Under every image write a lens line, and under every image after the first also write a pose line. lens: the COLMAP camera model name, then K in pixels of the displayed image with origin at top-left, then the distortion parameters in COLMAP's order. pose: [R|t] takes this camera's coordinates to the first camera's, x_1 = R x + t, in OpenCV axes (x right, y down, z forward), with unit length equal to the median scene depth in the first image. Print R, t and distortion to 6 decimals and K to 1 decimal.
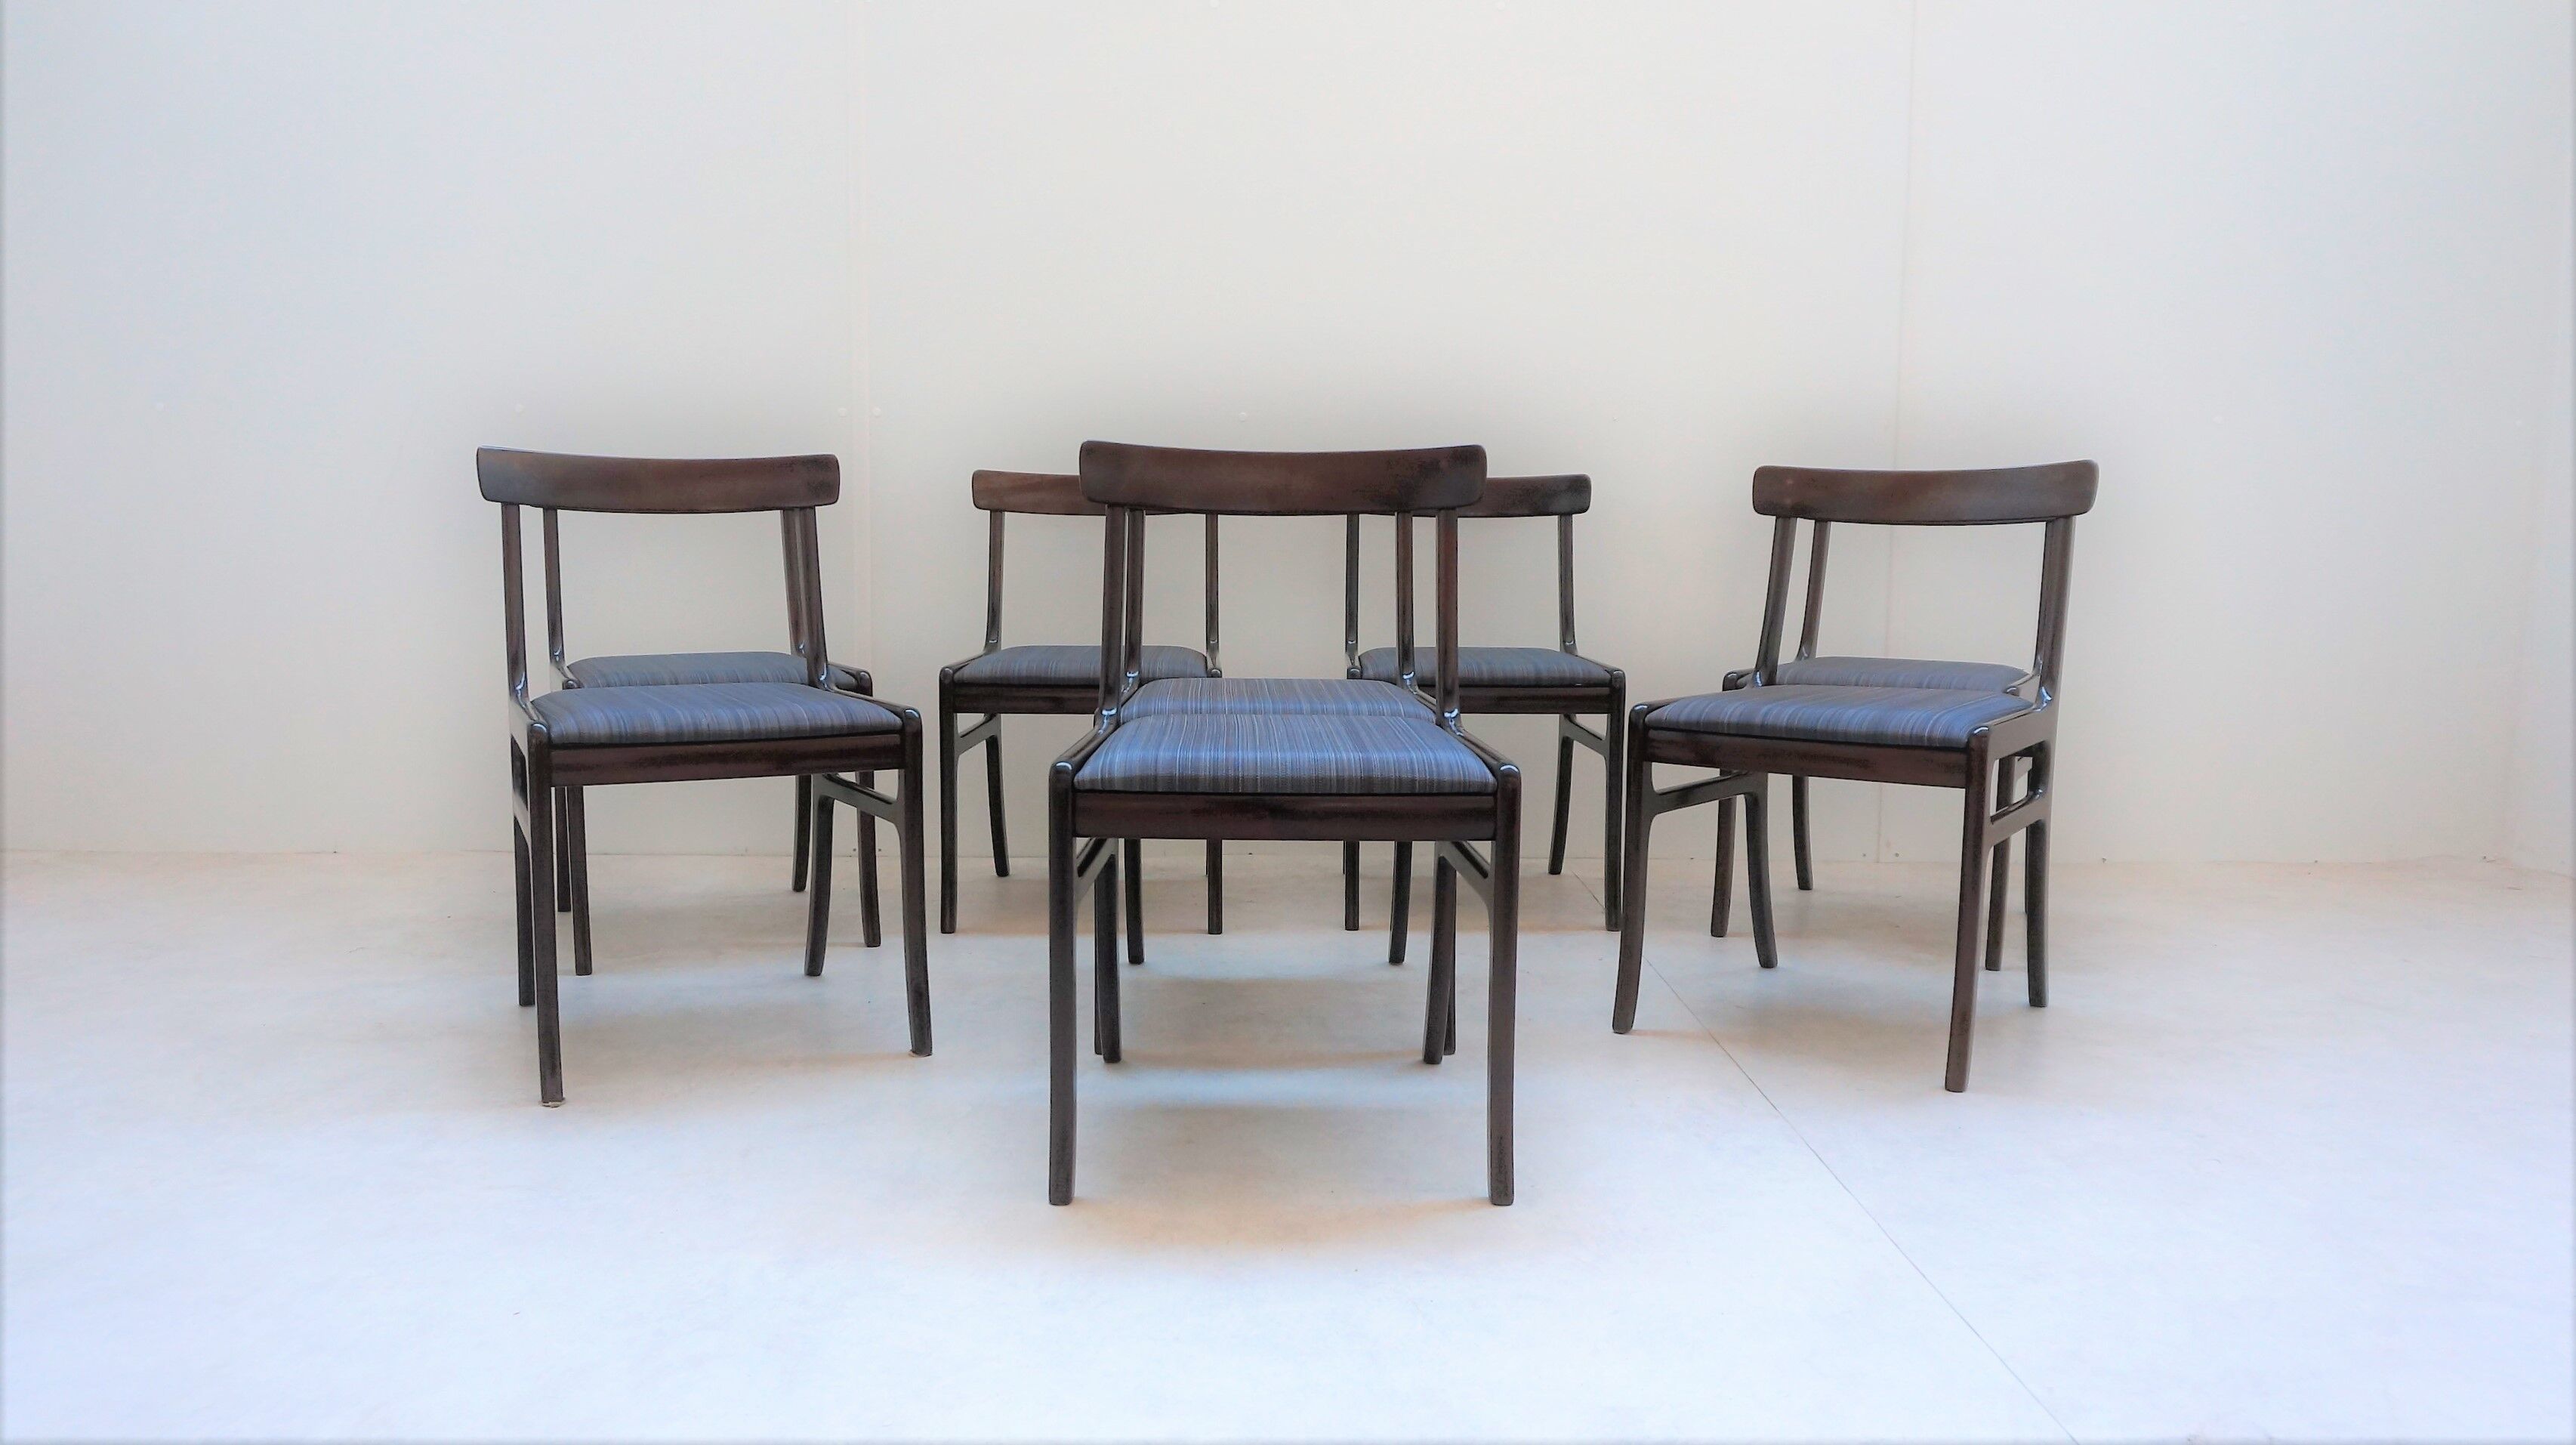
lens RADIAL K [[1826.1, 0, 1288.0], [0, 1826.1, 722.5], [0, 0, 1]] dist [-0.005328, 0.003844]
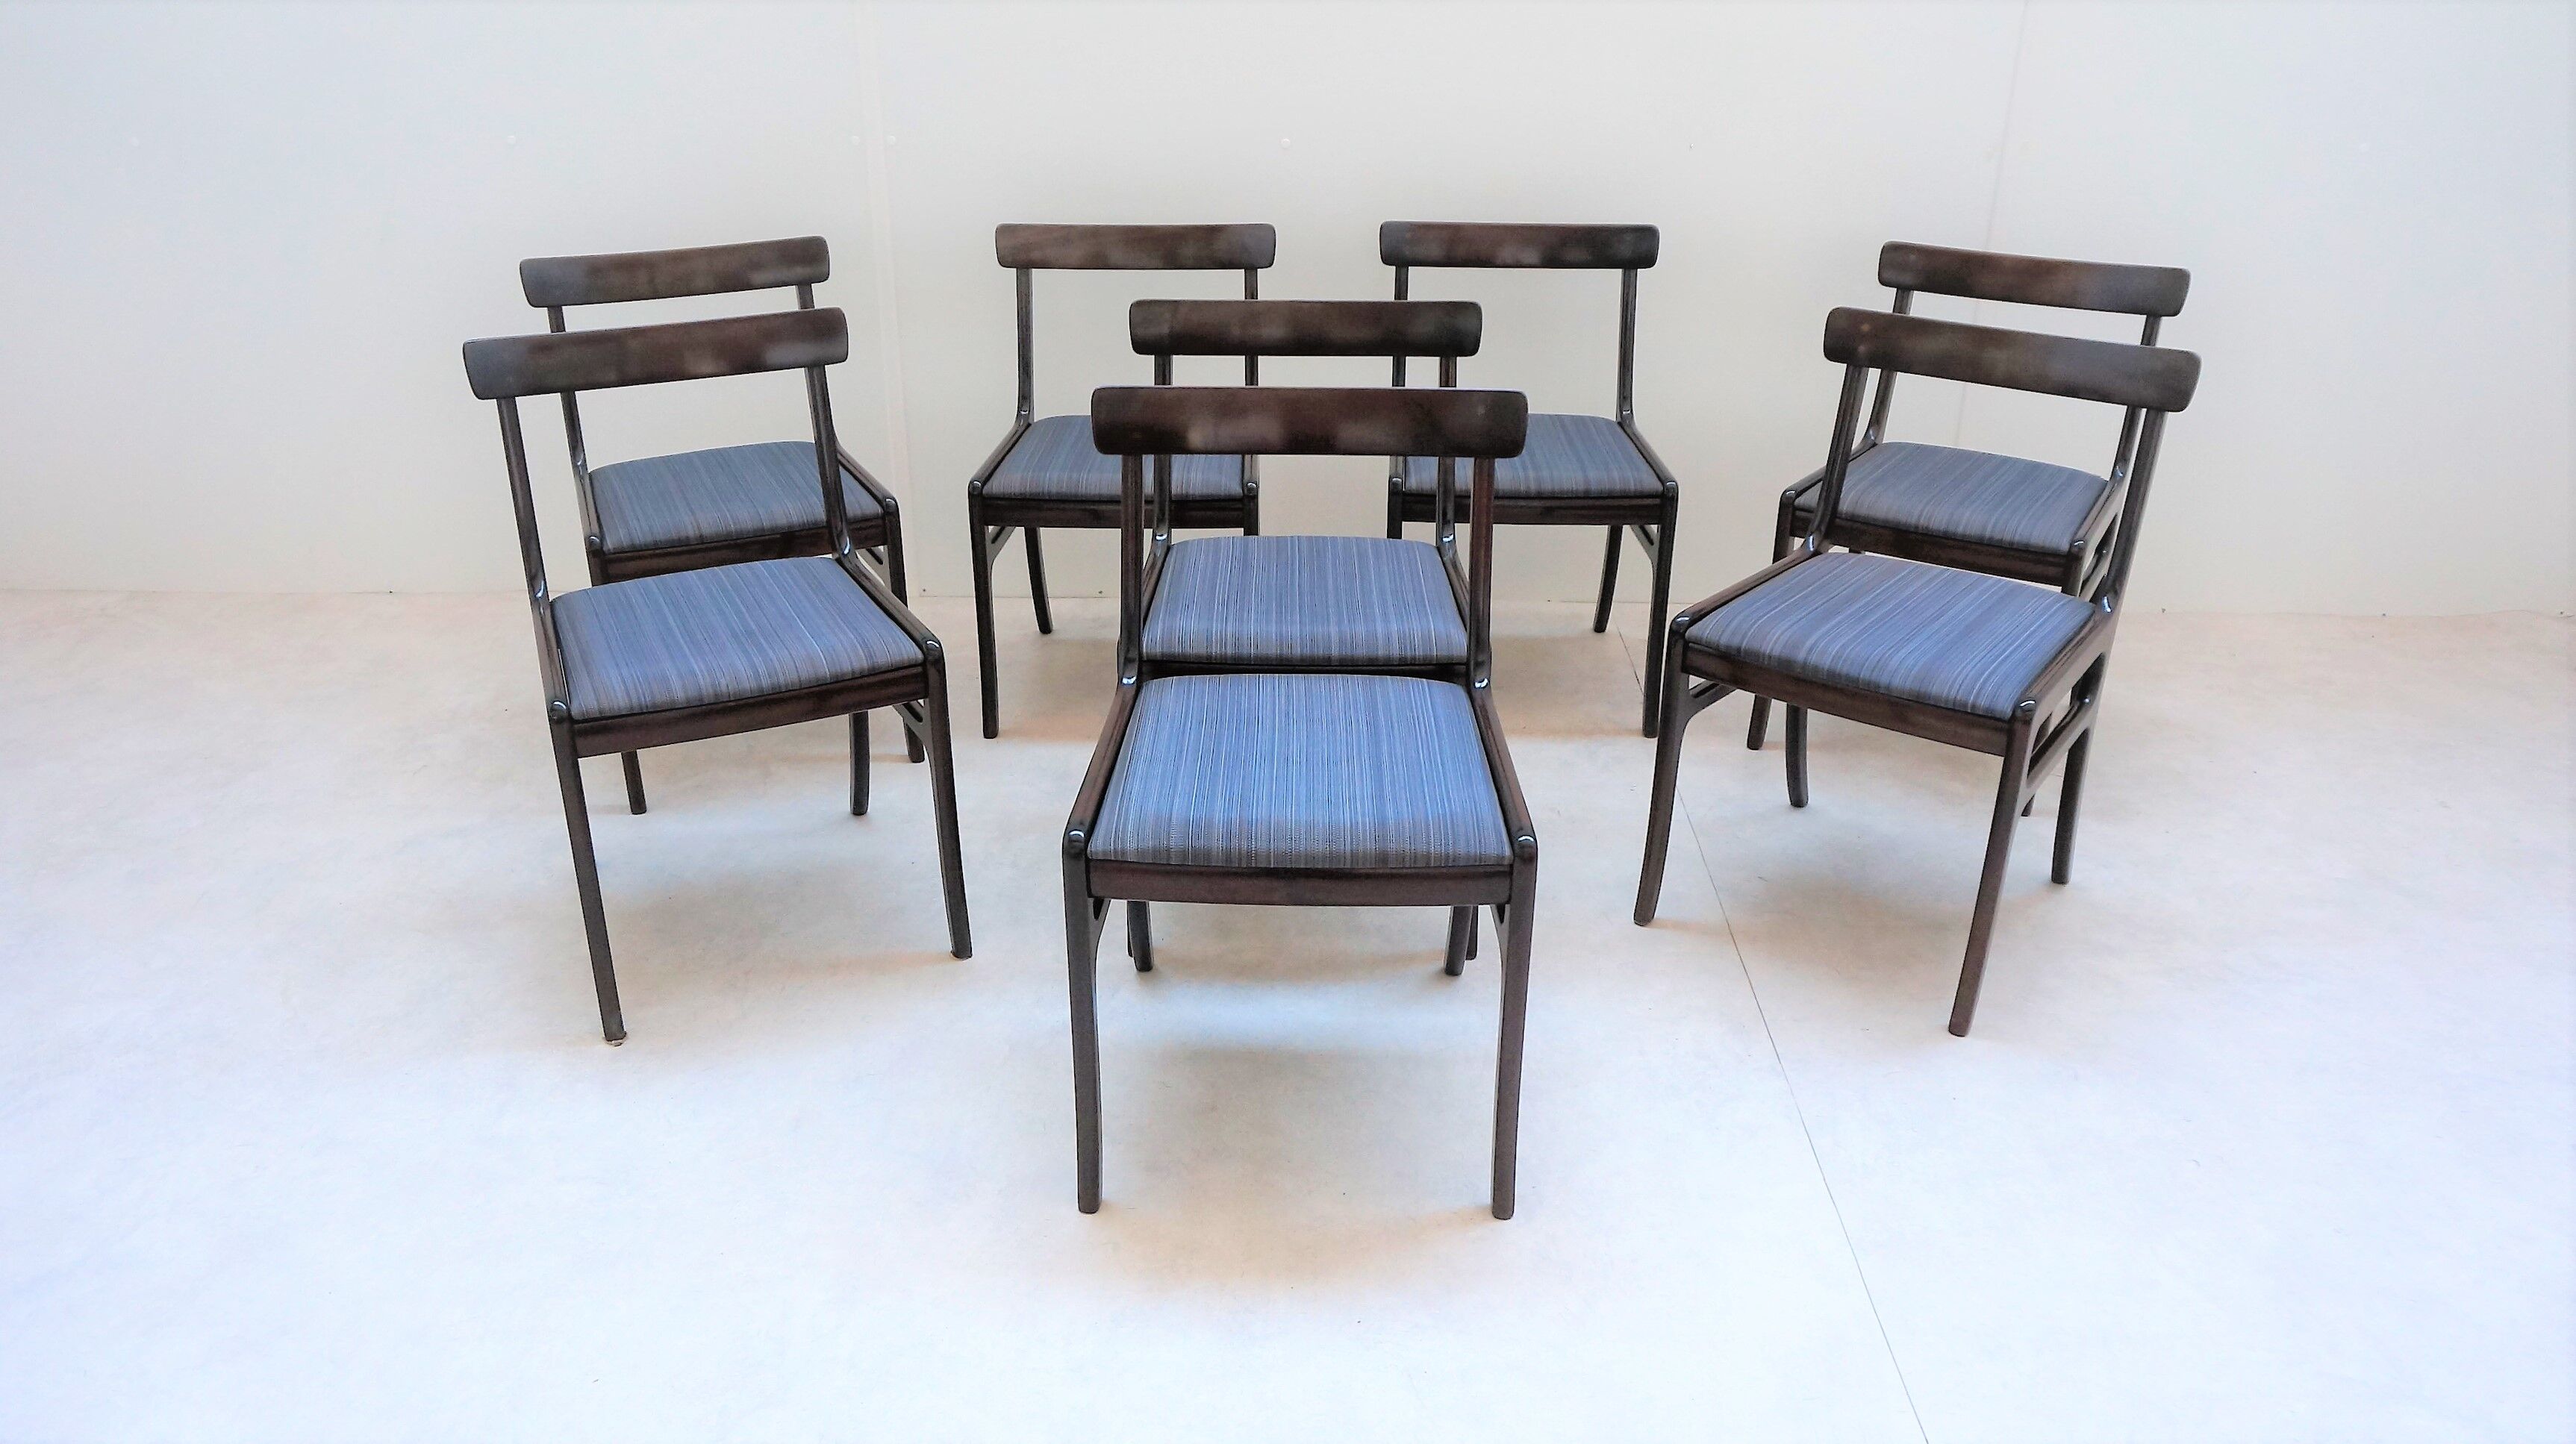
lens RADIAL K [[1809.9, 0, 1288.0], [0, 1809.9, 722.0], [0, 0, 1]] dist [-0.045465, 0.097303]
pose [[0.999228, 0.013246, -0.036983, 0.020724], [-0.001318, 0.952212, 0.305436, -0.249216], [0.039262, -0.305152, 0.951494, 0.064311]]
